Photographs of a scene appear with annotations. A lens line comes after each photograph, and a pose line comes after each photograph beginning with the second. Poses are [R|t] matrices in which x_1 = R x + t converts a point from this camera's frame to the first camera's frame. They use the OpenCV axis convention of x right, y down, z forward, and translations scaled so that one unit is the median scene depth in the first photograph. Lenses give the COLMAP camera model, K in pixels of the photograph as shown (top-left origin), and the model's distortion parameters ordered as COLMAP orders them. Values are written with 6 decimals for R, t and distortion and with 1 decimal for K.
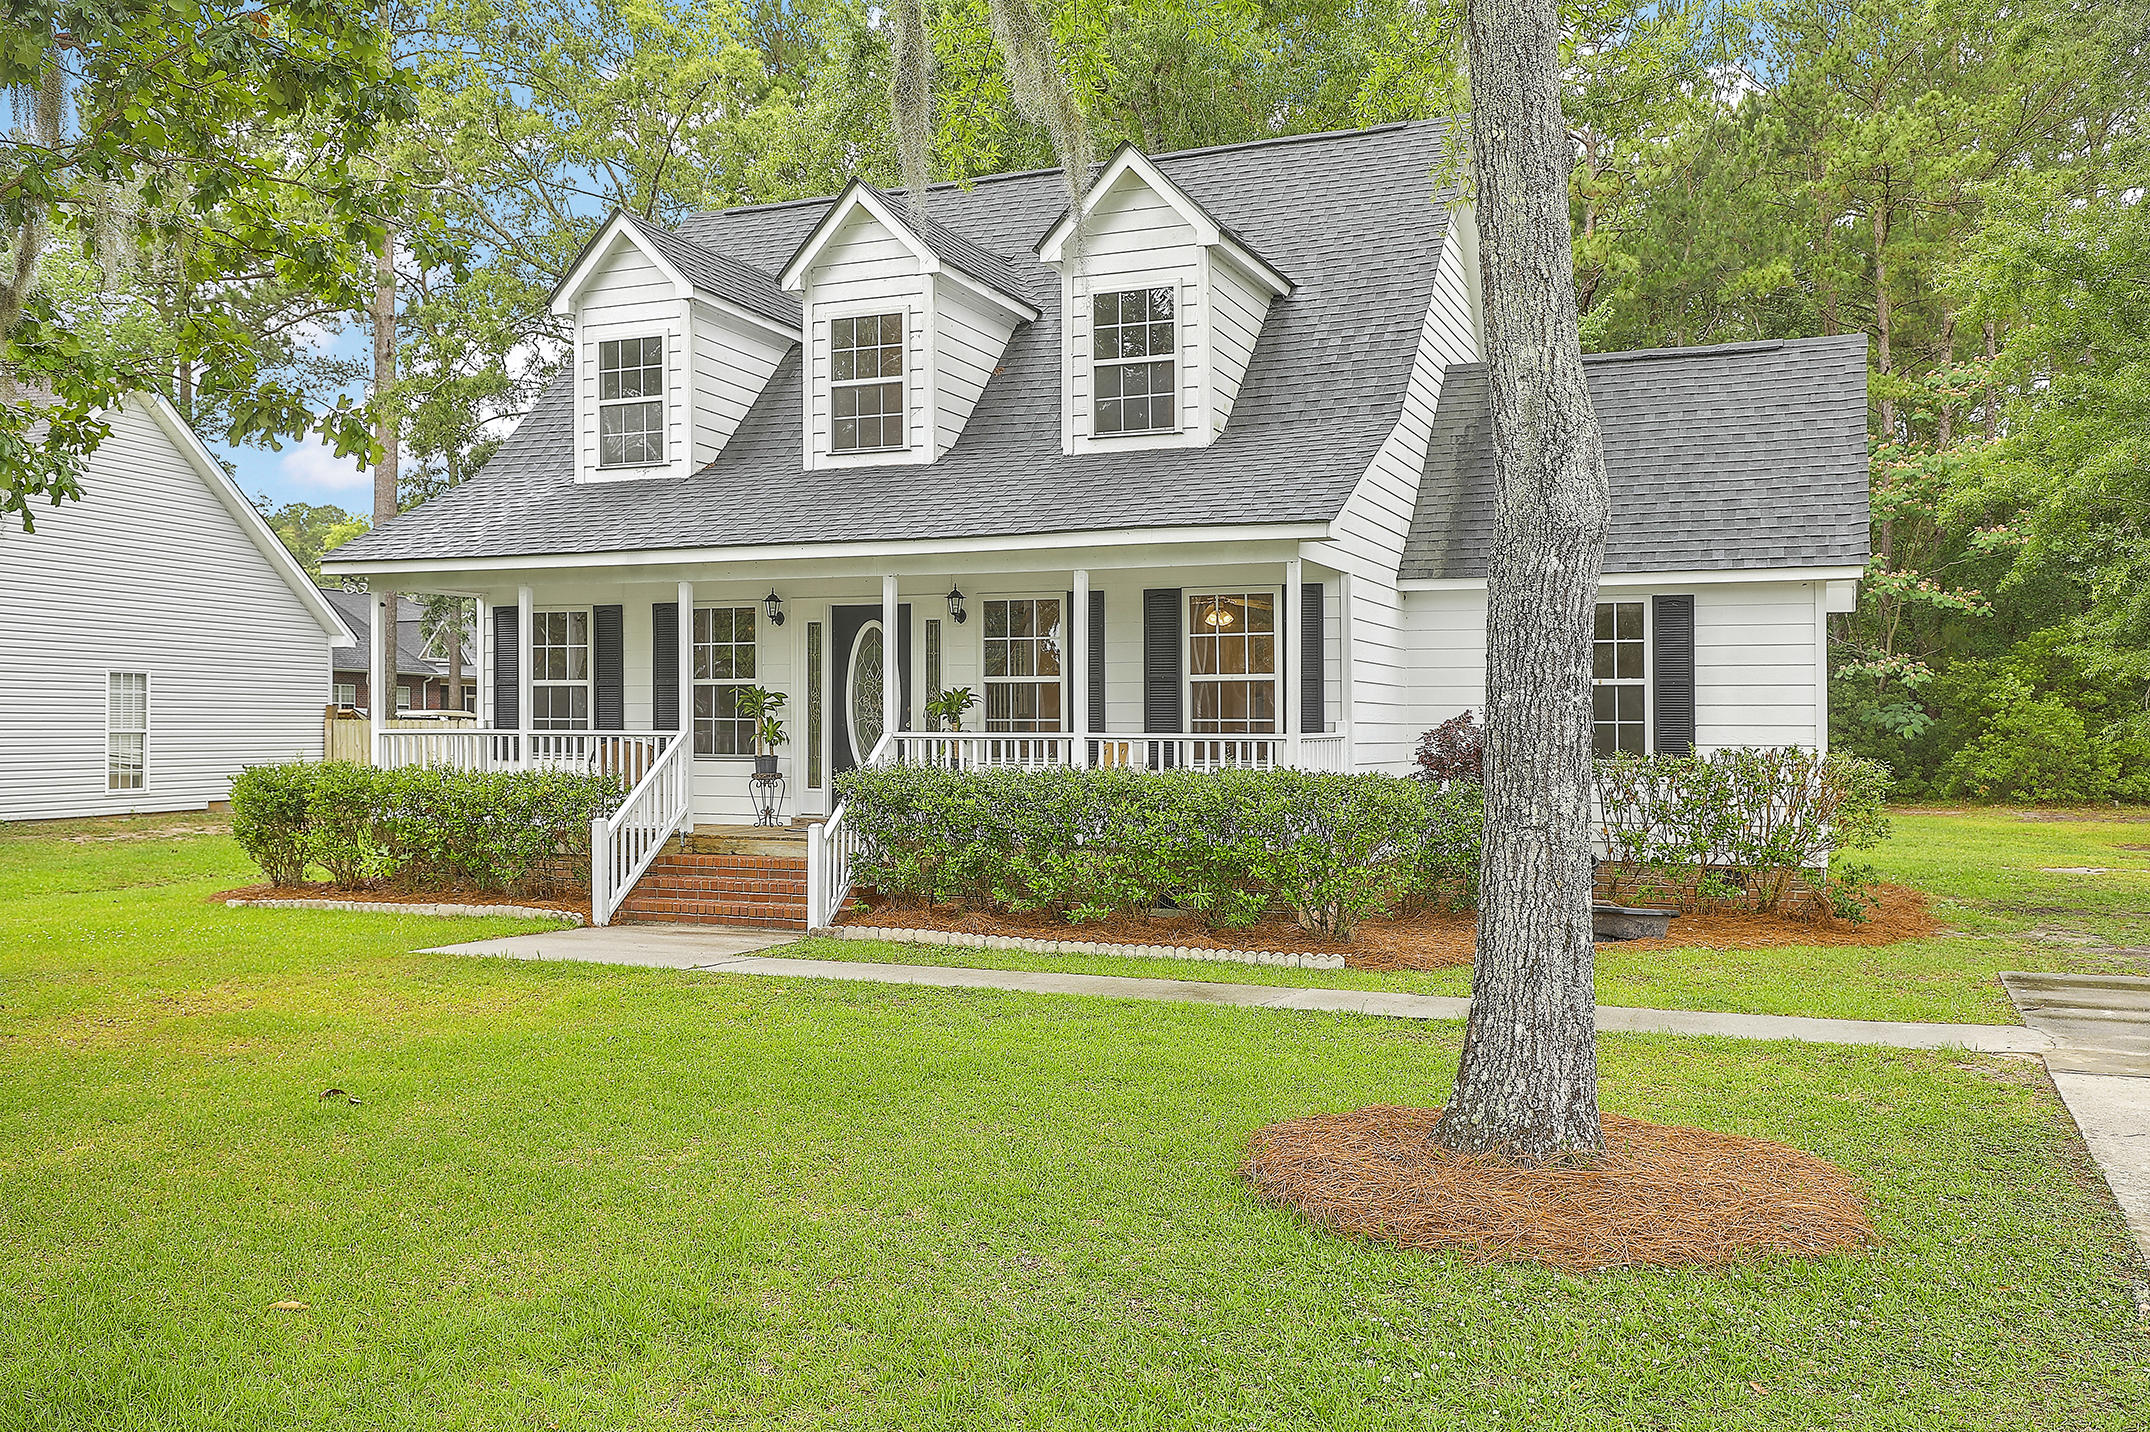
lens RADIAL K [[1908.4, 0, 1075.0], [0, 1908.4, 716.0], [0, 0, 1]] dist [-0.002881, 0.002473]
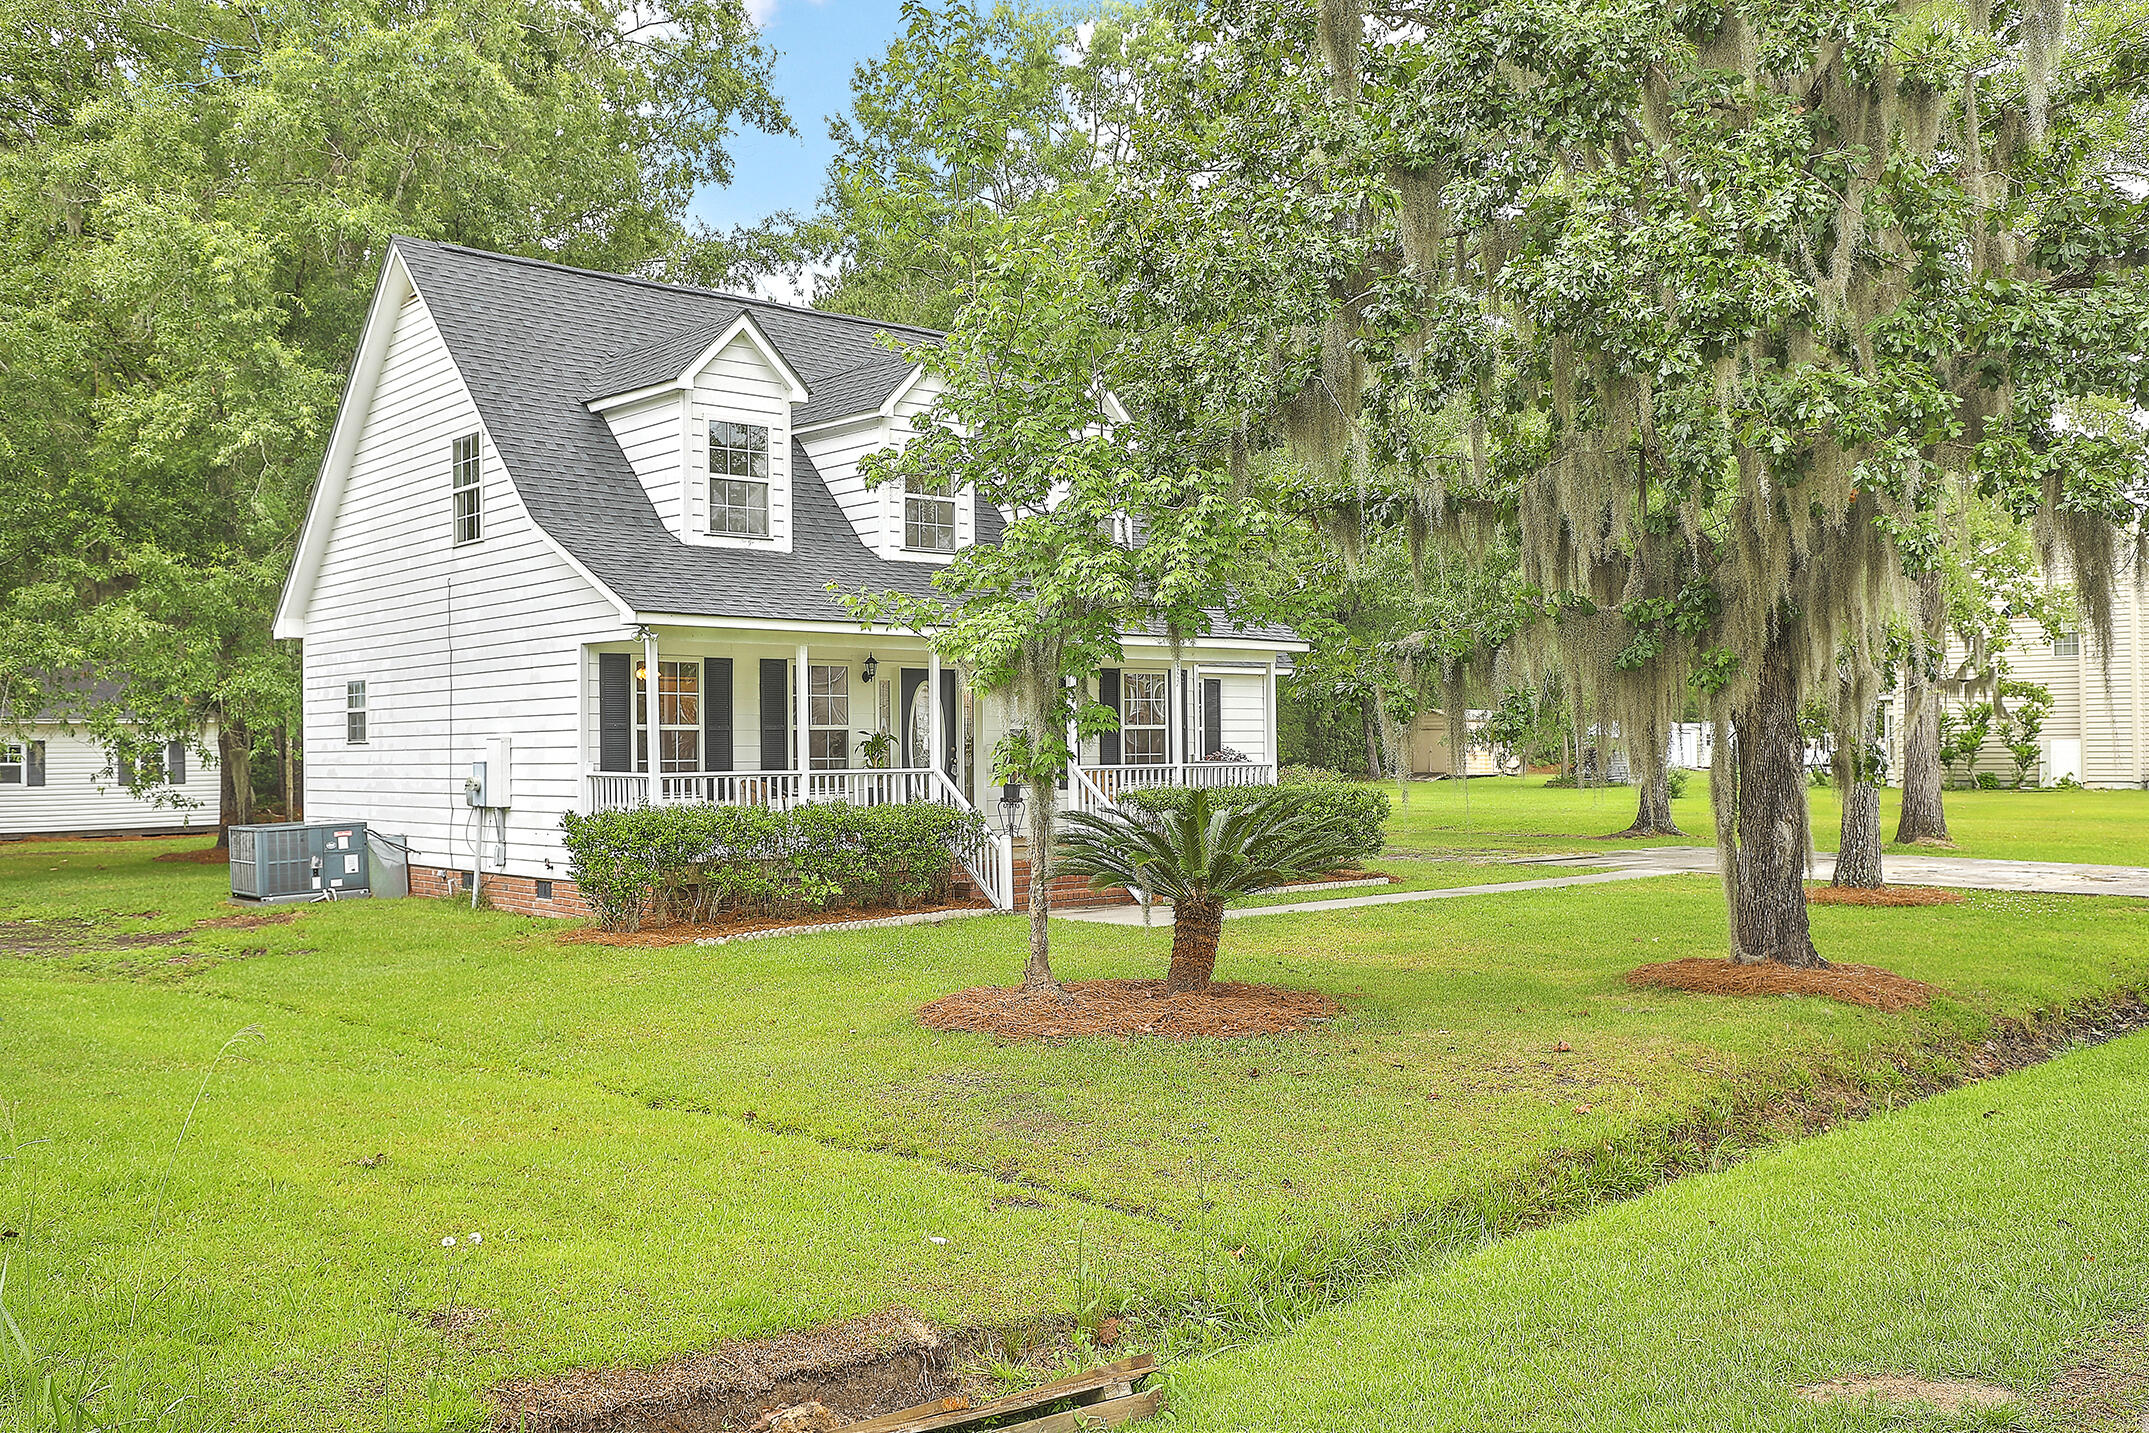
lens RADIAL K [[1907.5, 0, 1074.5], [0, 1907.5, 716.5], [0, 0, 1]] dist [-0.002881, 0.002473]
pose [[0.460829, 0.008647, 0.887447, -1.189594], [0.012263, 0.999795, -0.016109, -0.004255], [-0.887404, 0.018306, 0.460628, 0.323085]]
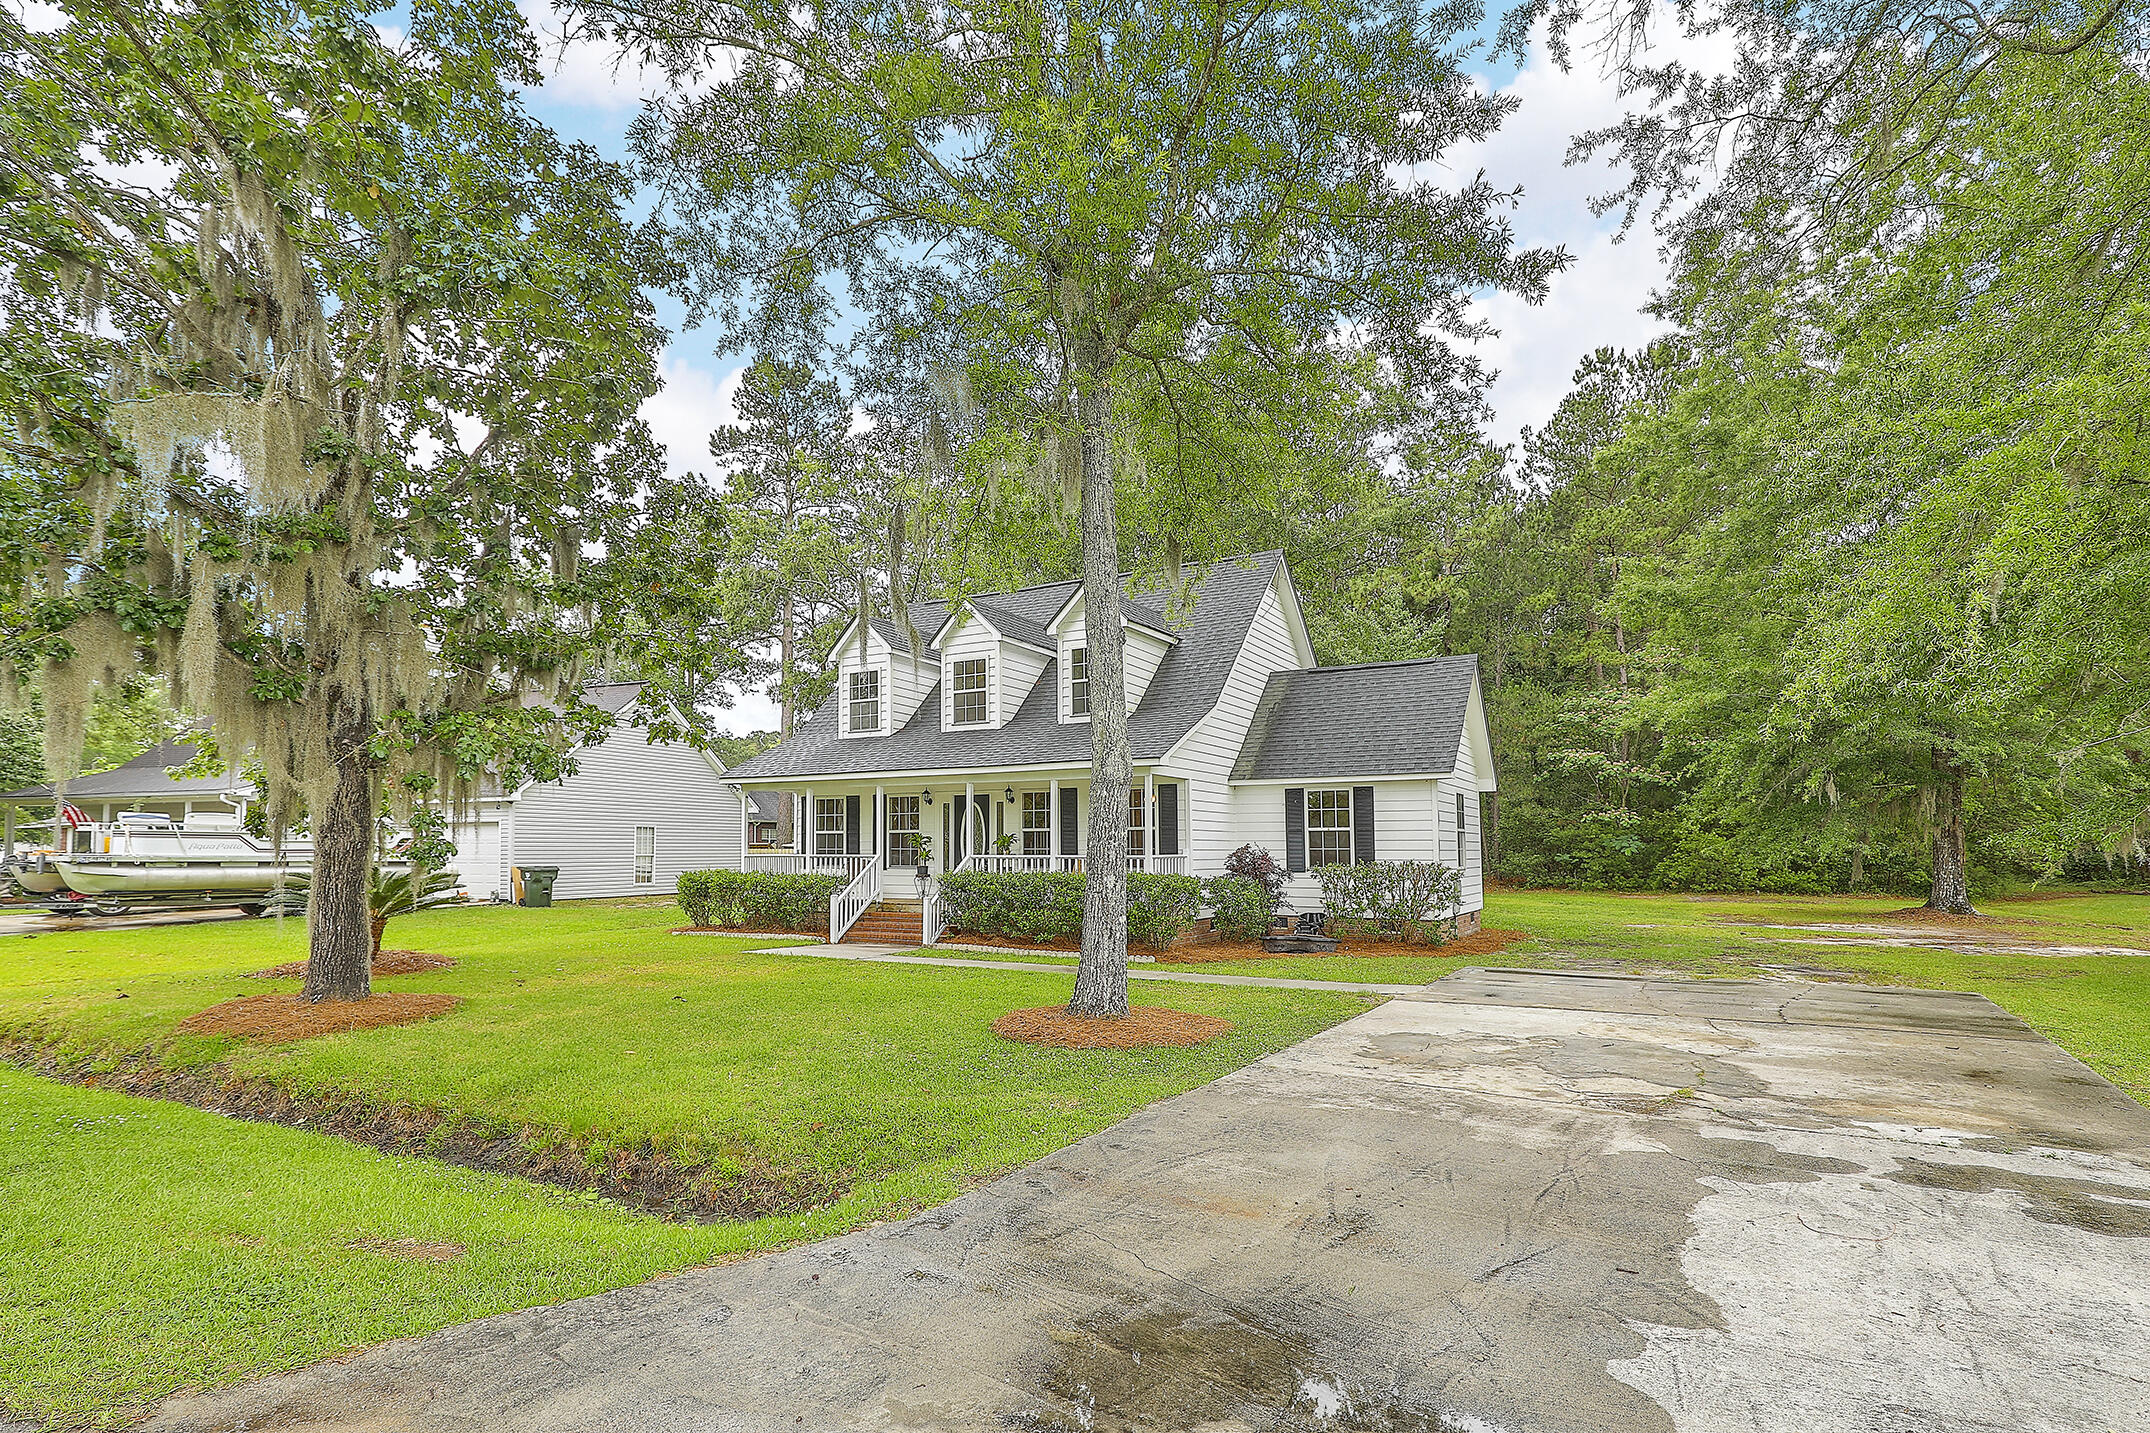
lens RADIAL K [[1054.3, 0, 1084.6], [0, 1054.3, 790.5], [0, 0, 1]] dist [-0.000784, -0.000096]
pose [[0.996512, -0.008002, -0.083062, 0.116810], [0.003770, 0.998692, -0.050983, -0.002789], [0.083362, 0.050492, 0.995239, -0.160368]]
